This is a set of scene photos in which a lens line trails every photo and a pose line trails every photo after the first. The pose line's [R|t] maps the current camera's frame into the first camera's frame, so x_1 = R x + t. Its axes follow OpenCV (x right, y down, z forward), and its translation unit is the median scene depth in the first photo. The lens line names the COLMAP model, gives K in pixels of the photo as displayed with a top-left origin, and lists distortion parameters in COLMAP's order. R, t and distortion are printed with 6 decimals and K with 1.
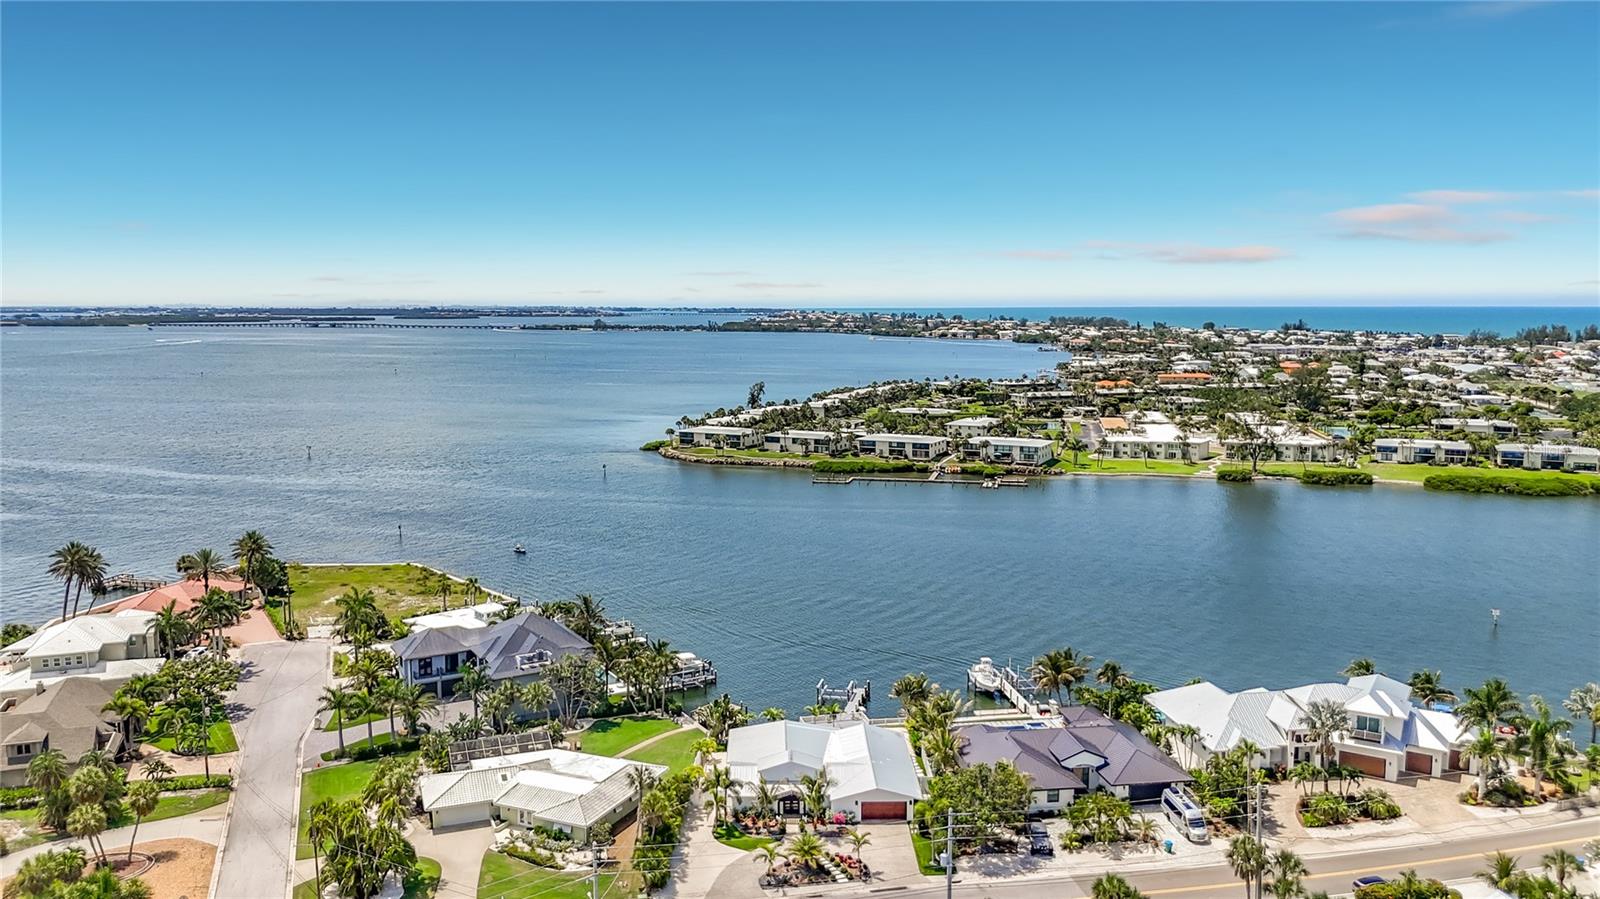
lens RADIAL K [[1178.3, 0, 800.2], [0, 1178.3, 452.4], [0, 0, 1]] dist [0.064160, -0.081282]
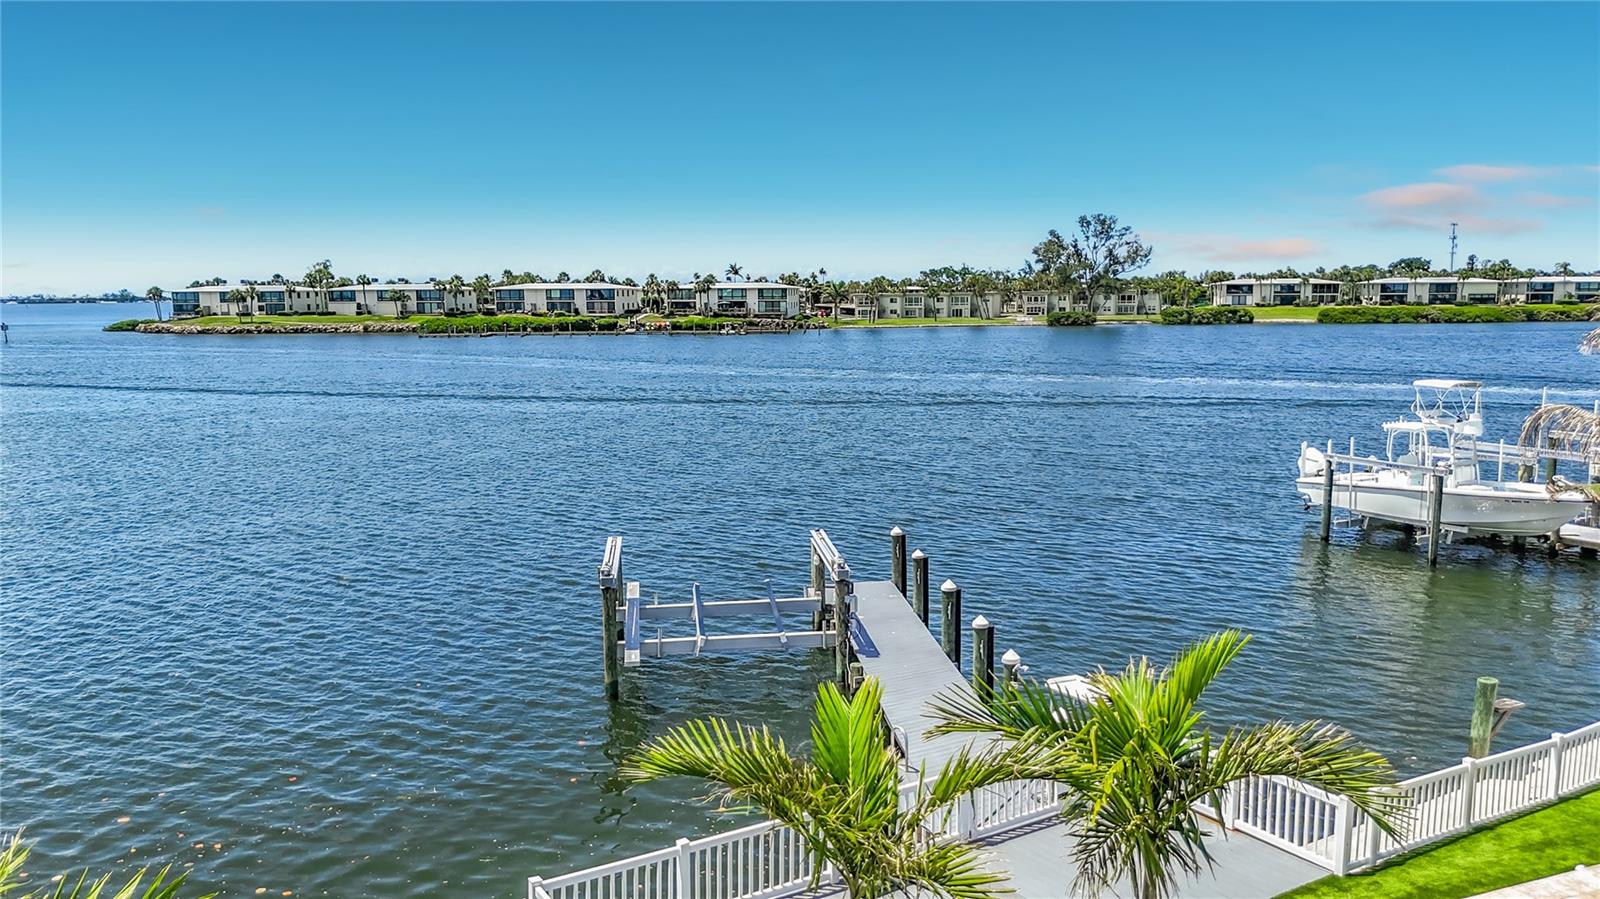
lens RADIAL K [[1235.6, 0, 802.4], [0, 1235.6, 494.3], [0, 0, 1]] dist [0.025671, -0.070992]
pose [[0.949310, -0.057721, 0.308996, -0.006277], [0.046375, 0.997957, 0.043944, 0.190639], [-0.310901, -0.027386, 0.950048, 0.892969]]
